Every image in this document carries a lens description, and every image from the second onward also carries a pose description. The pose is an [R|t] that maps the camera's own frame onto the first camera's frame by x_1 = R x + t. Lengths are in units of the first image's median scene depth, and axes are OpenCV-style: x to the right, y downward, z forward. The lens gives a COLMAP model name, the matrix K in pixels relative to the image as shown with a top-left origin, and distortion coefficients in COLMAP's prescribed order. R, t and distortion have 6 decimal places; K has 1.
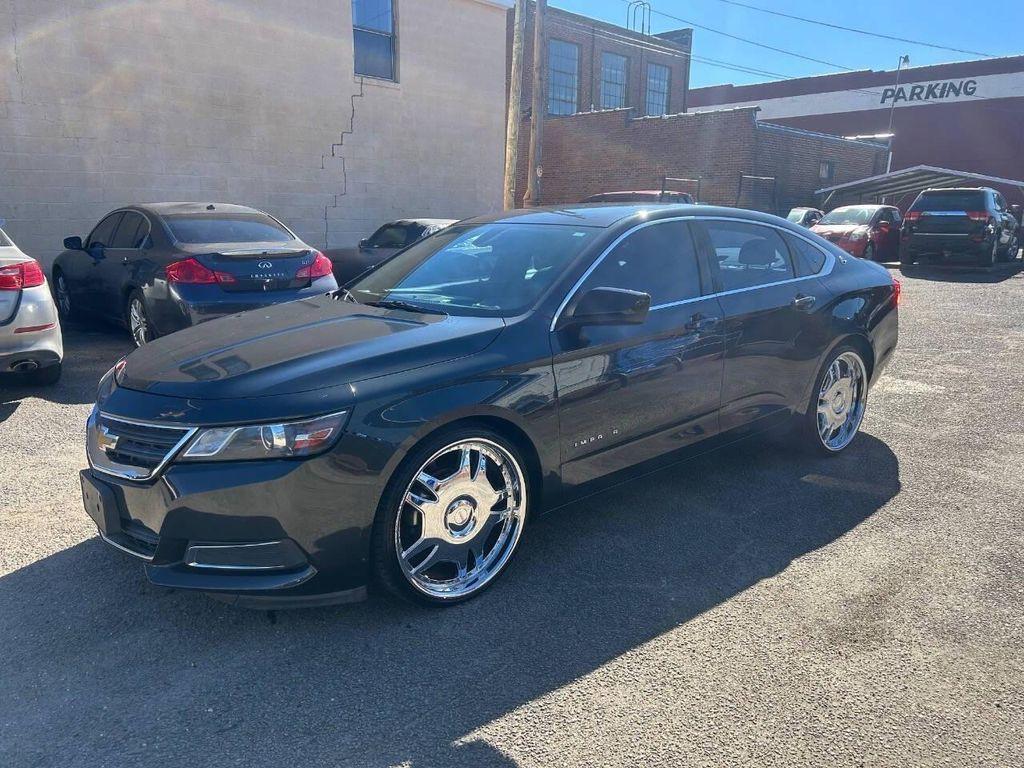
lens RADIAL K [[779.1, 0, 503.3], [0, 779.1, 385.3], [0, 0, 1]] dist [0.051371, -0.049982]
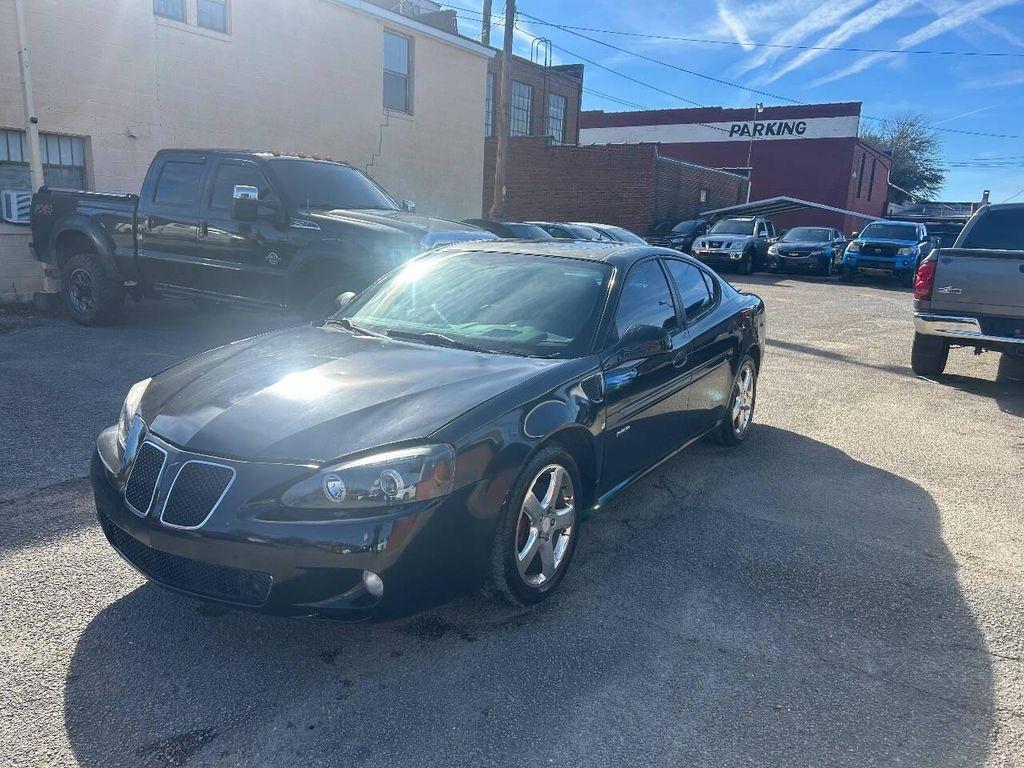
lens RADIAL K [[779.1, 0, 508.1], [0, 779.1, 389.0], [0, 0, 1]] dist [0.051371, -0.049982]
pose [[0.981052, -0.008136, 0.193571, -0.117356], [0.008922, 0.999955, -0.003192, 0.023143], [-0.193537, 0.004859, 0.981081, -0.115139]]
